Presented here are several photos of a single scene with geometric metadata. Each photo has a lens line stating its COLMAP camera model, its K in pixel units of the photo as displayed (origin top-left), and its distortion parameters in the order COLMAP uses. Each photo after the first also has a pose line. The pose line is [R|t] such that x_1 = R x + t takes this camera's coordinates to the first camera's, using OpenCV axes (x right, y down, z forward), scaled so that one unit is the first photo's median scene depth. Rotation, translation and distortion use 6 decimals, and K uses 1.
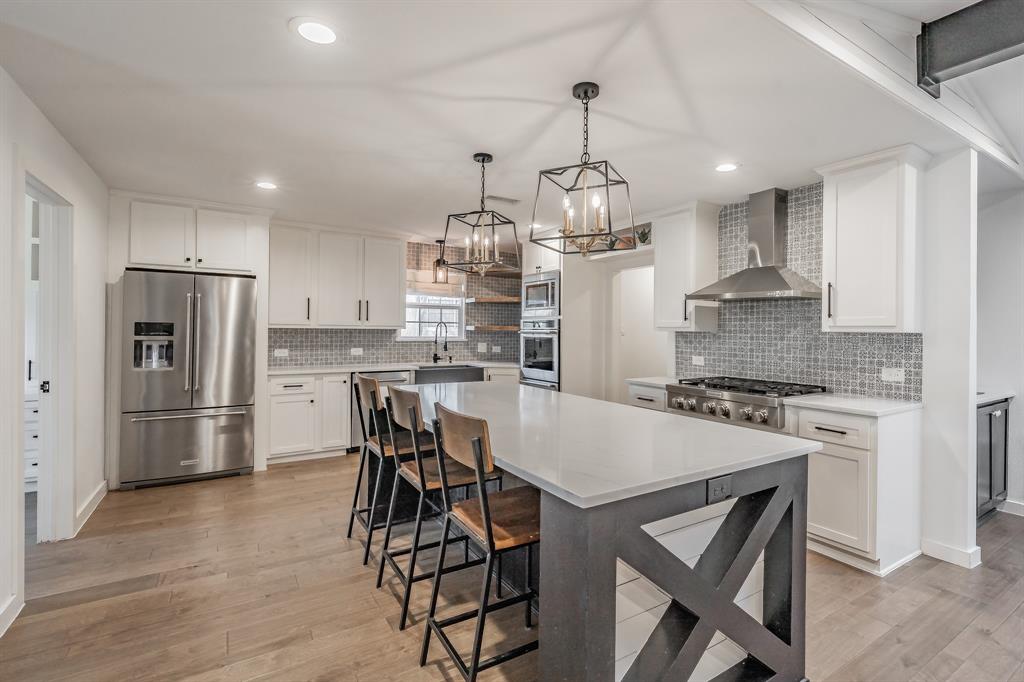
lens RADIAL K [[477.7, 0, 519.2], [0, 477.7, 333.1], [0, 0, 1]] dist [-0.001100, -0.000045]
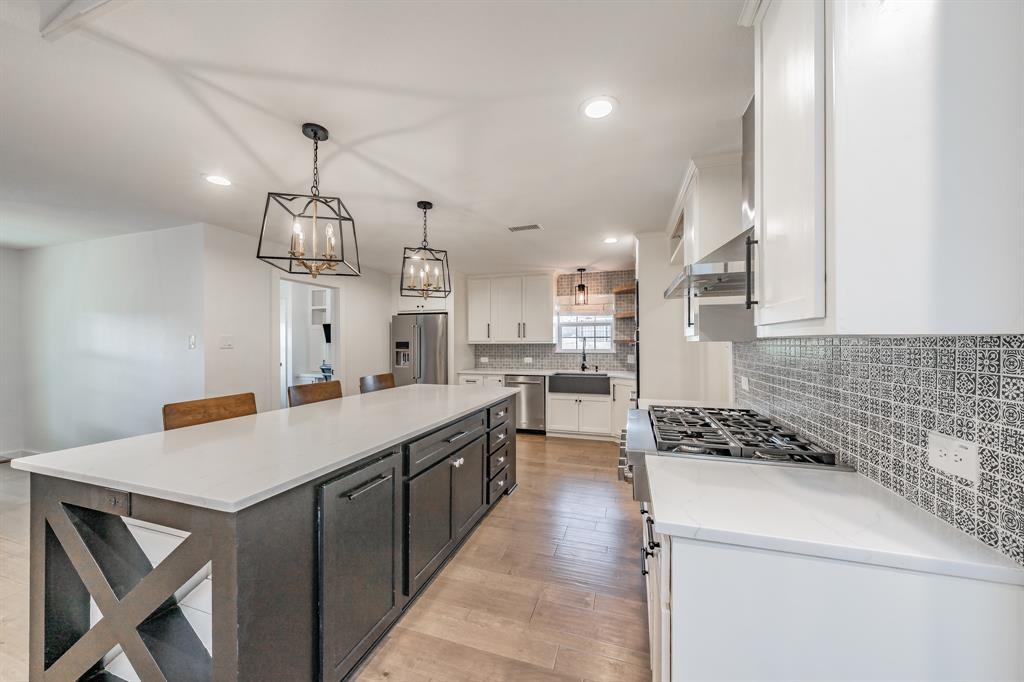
lens RADIAL K [[350.9, 0, 515.3], [0, 350.9, 346.2], [0, 0, 1]] dist [-0.000776, 0.000026]
pose [[0.643766, -0.007956, -0.765181, 0.441087], [0.006239, 0.999967, -0.005148, 0.003493], [0.765197, -0.001460, 0.643794, 0.336785]]
